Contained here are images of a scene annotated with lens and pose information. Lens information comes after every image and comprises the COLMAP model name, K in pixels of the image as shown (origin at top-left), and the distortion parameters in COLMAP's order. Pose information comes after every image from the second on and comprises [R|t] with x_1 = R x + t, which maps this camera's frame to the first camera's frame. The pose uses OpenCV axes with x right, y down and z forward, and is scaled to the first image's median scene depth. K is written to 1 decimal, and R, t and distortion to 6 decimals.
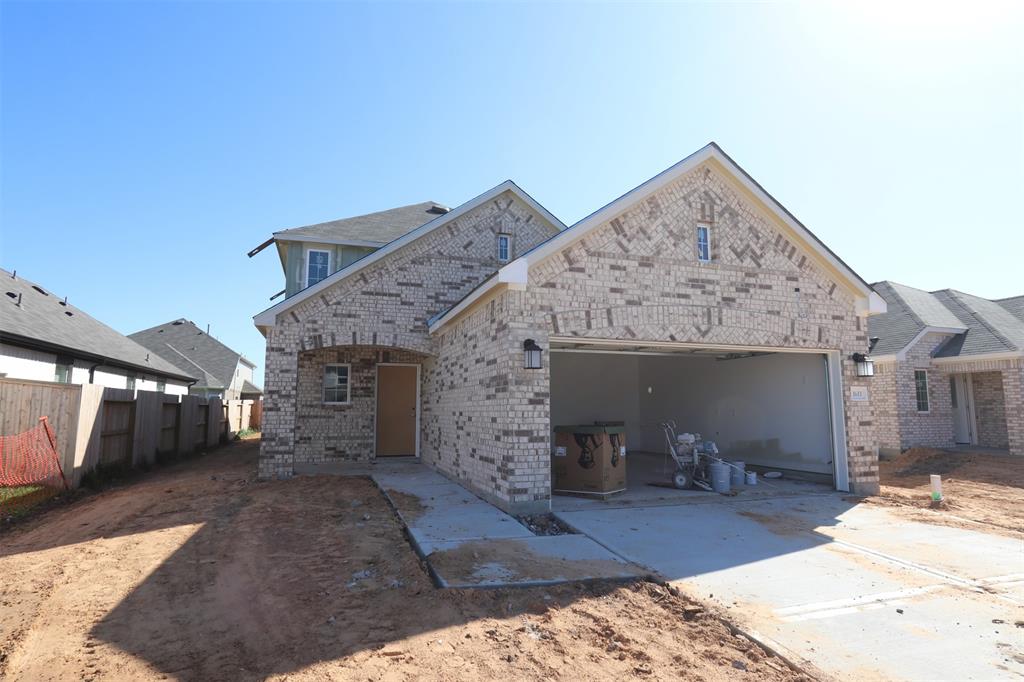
lens RADIAL K [[566.2, 0, 512.0], [0, 566.2, 341.0], [0, 0, 1]] dist [-0.013149, 0.000263]
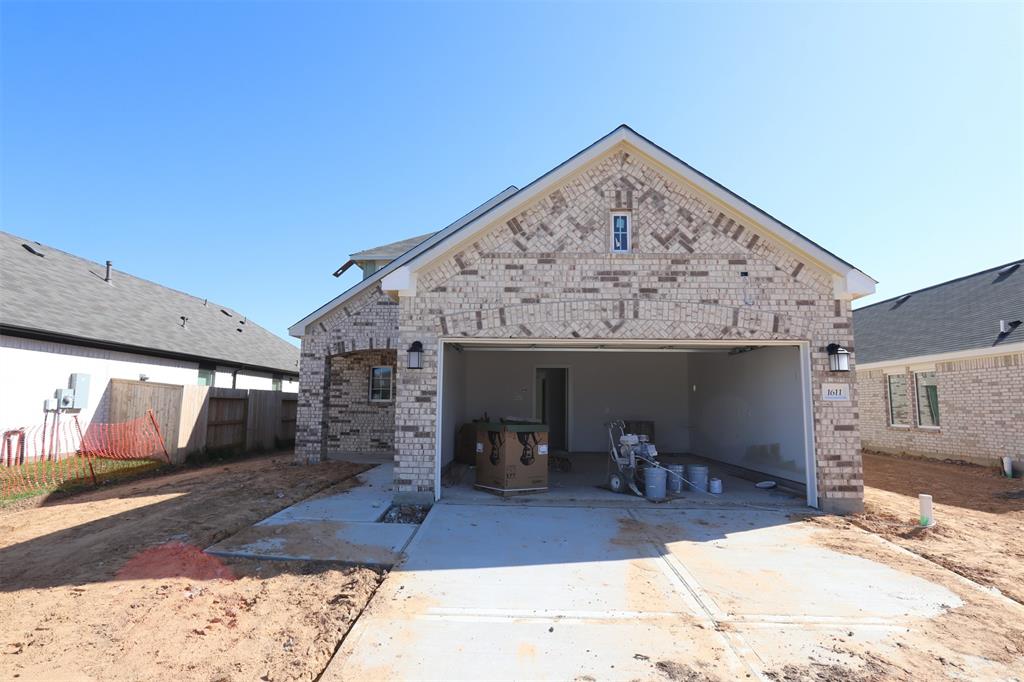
lens RADIAL K [[555.3, 0, 512.0], [0, 555.3, 341.0], [0, 0, 1]] dist [-0.012987, 0.000025]
pose [[0.935806, -0.032428, -0.351022, 0.483554], [0.032567, 0.999454, -0.005509, 0.006922], [0.351009, -0.006276, 0.936351, 0.066810]]
